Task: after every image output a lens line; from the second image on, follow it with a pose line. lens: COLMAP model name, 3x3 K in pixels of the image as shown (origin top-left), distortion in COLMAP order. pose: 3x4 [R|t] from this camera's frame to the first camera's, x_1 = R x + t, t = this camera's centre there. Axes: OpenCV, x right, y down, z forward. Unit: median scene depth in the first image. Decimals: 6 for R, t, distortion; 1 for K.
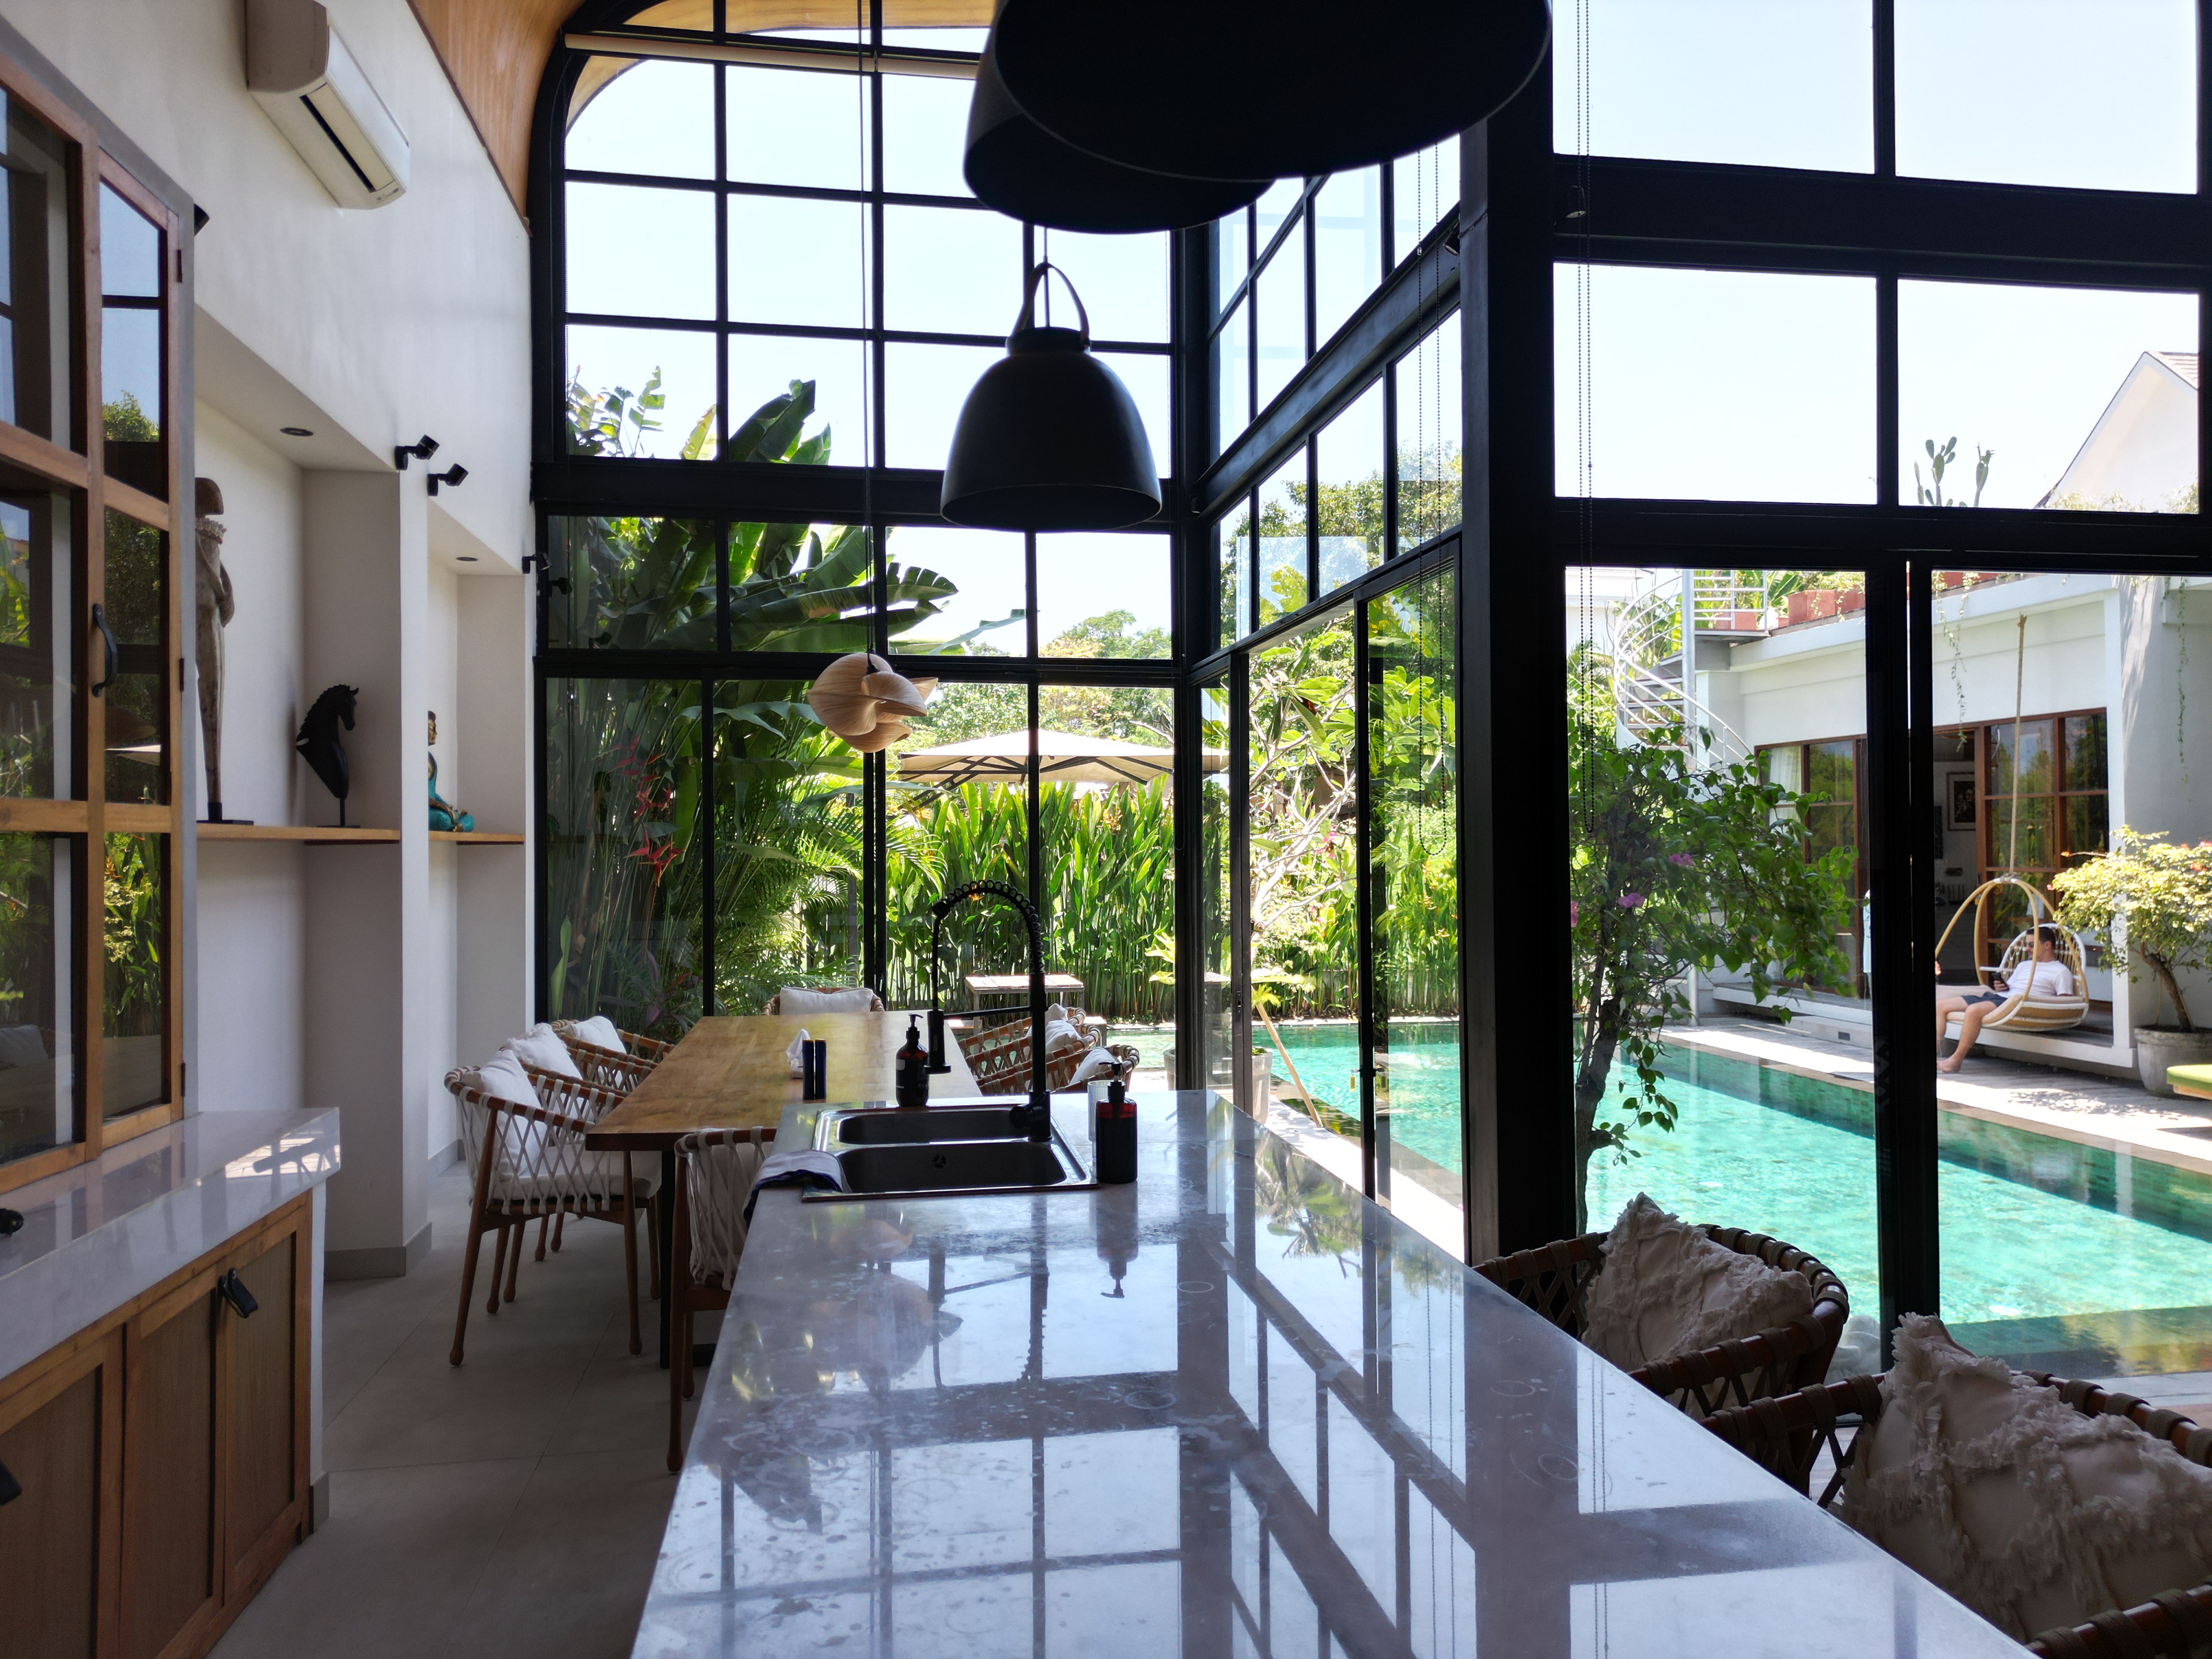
lens RADIAL K [[1582.0, 0, 1106.0], [0, 1582.0, 829.5], [0, 0, 1]] dist [0.089442, -0.072697]
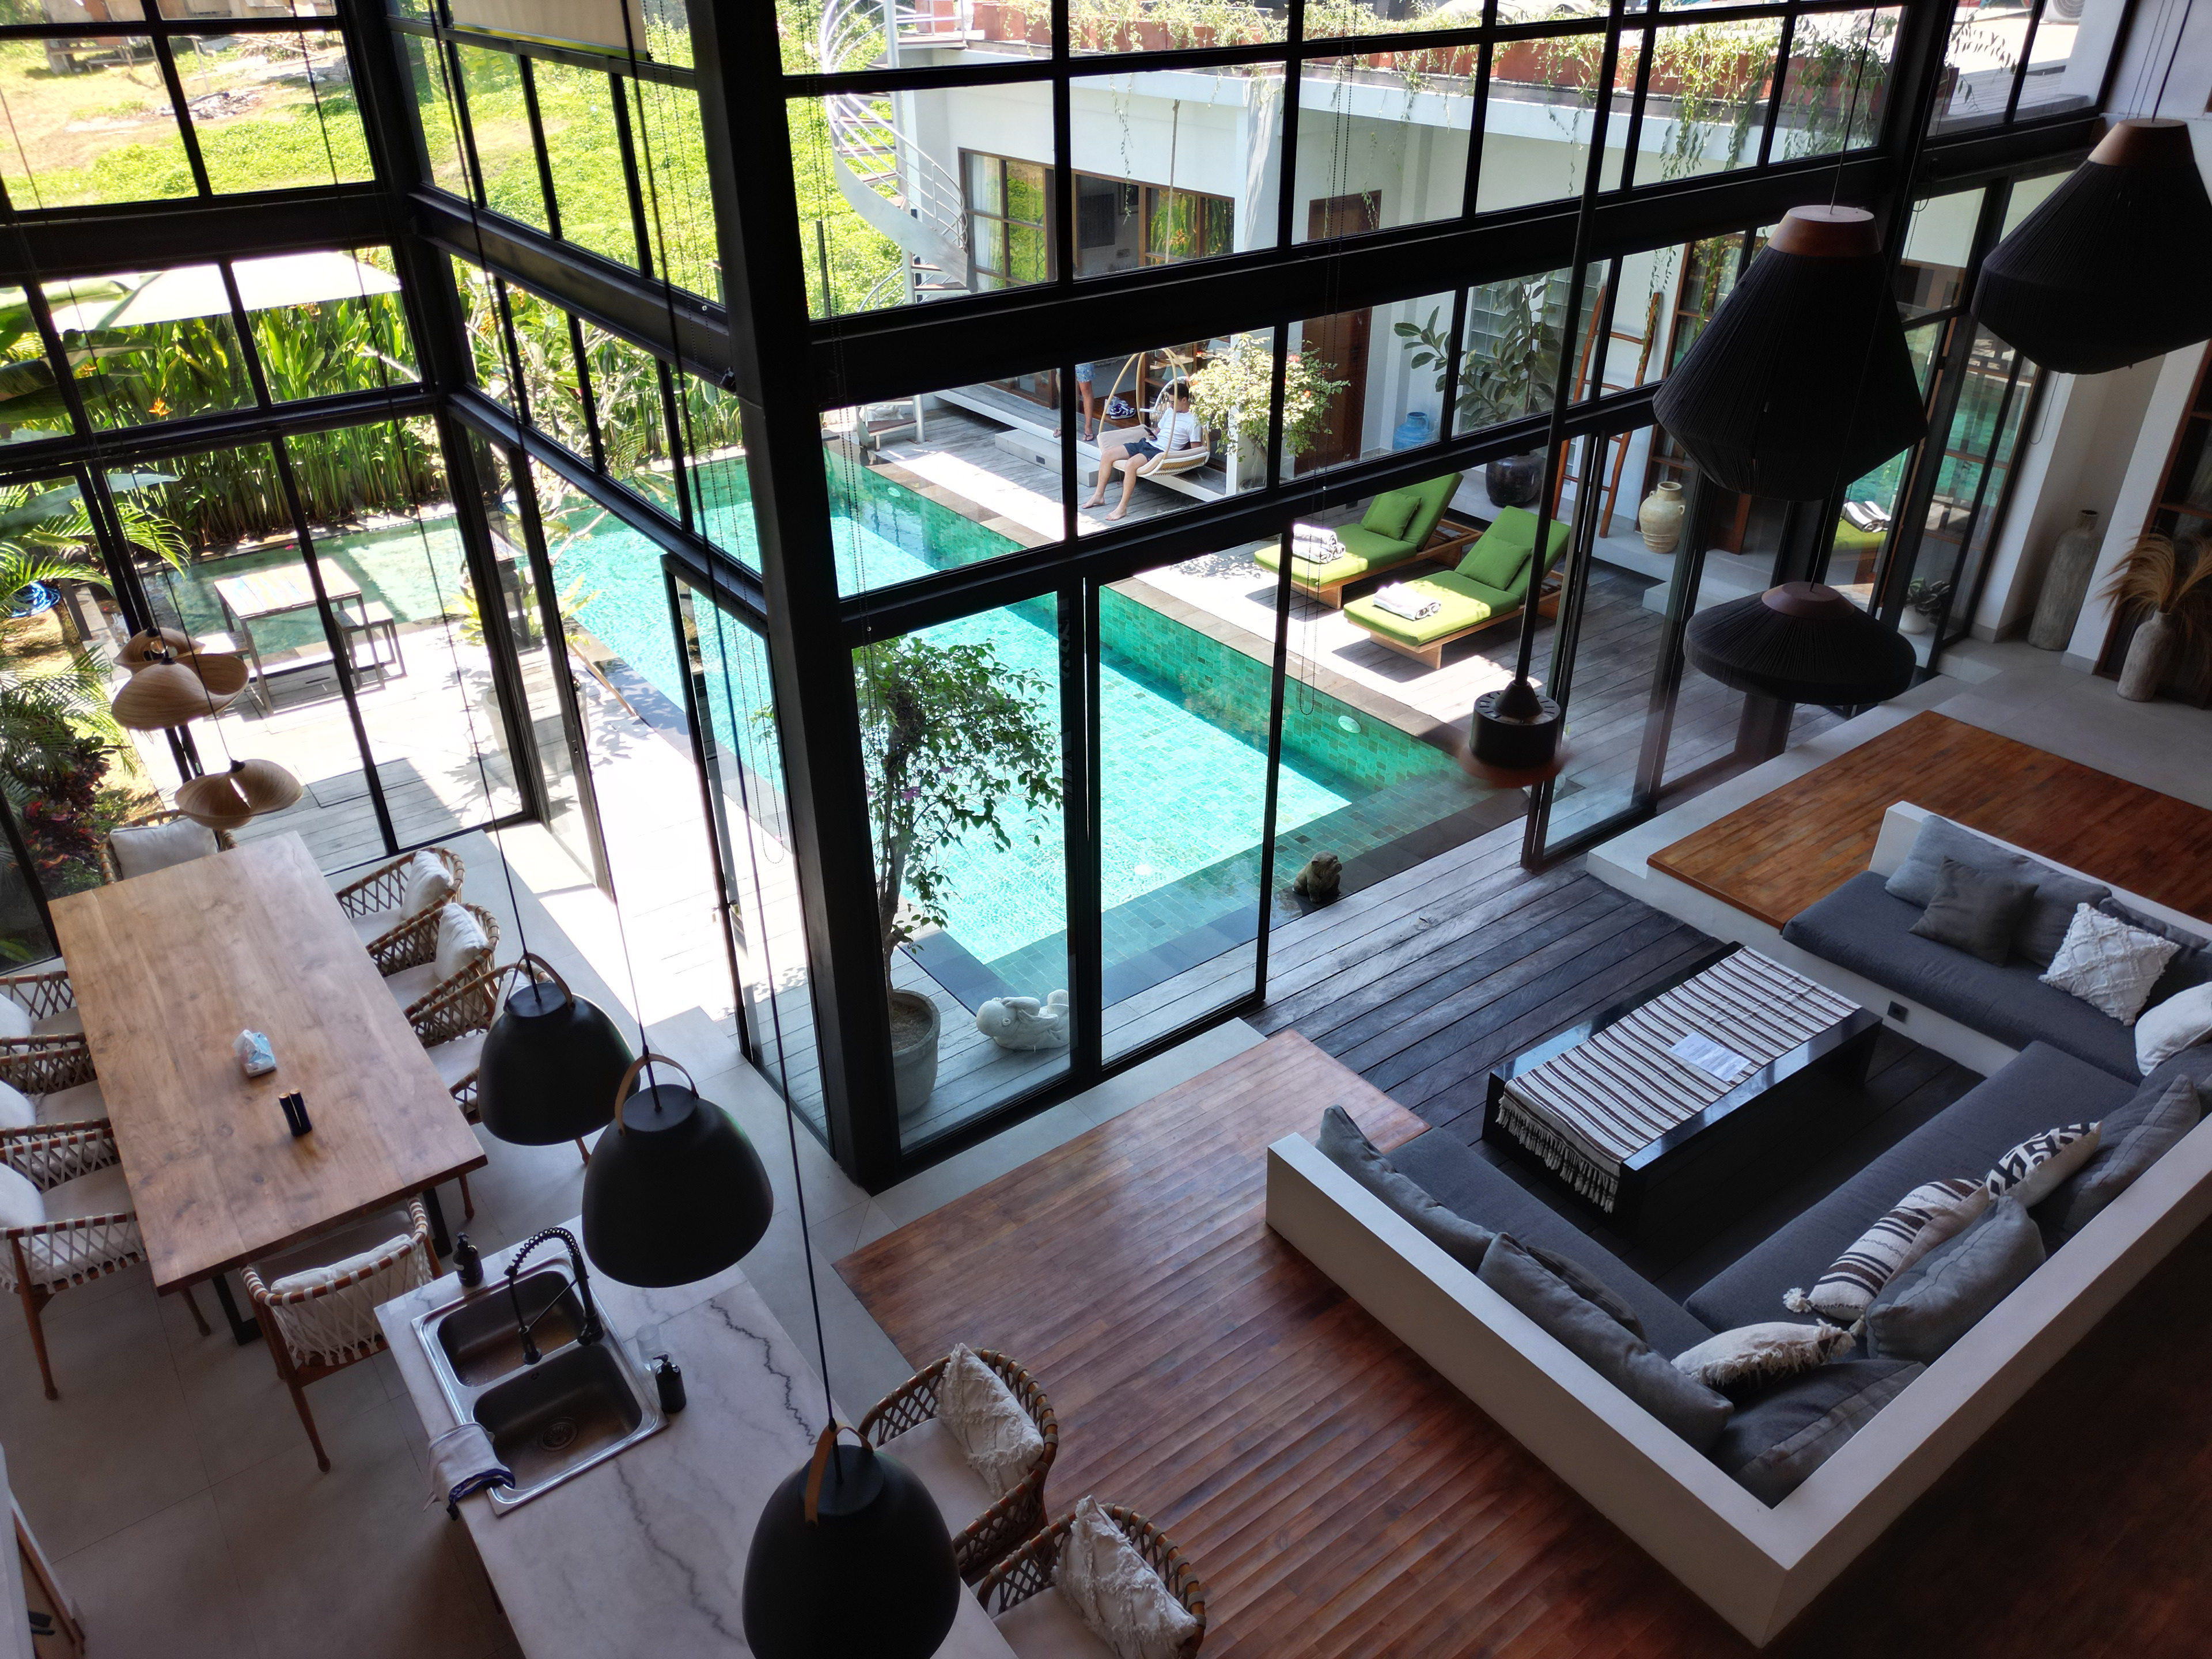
lens RADIAL K [[1582.0, 0, 1106.0], [0, 1582.0, 829.5], [0, 0, 1]] dist [0.089442, -0.072697]
pose [[0.891092, -0.225649, 0.393749, -0.050592], [-0.006563, 0.861128, 0.508346, -0.514778], [-0.453776, -0.455567, 0.765863, -0.105085]]
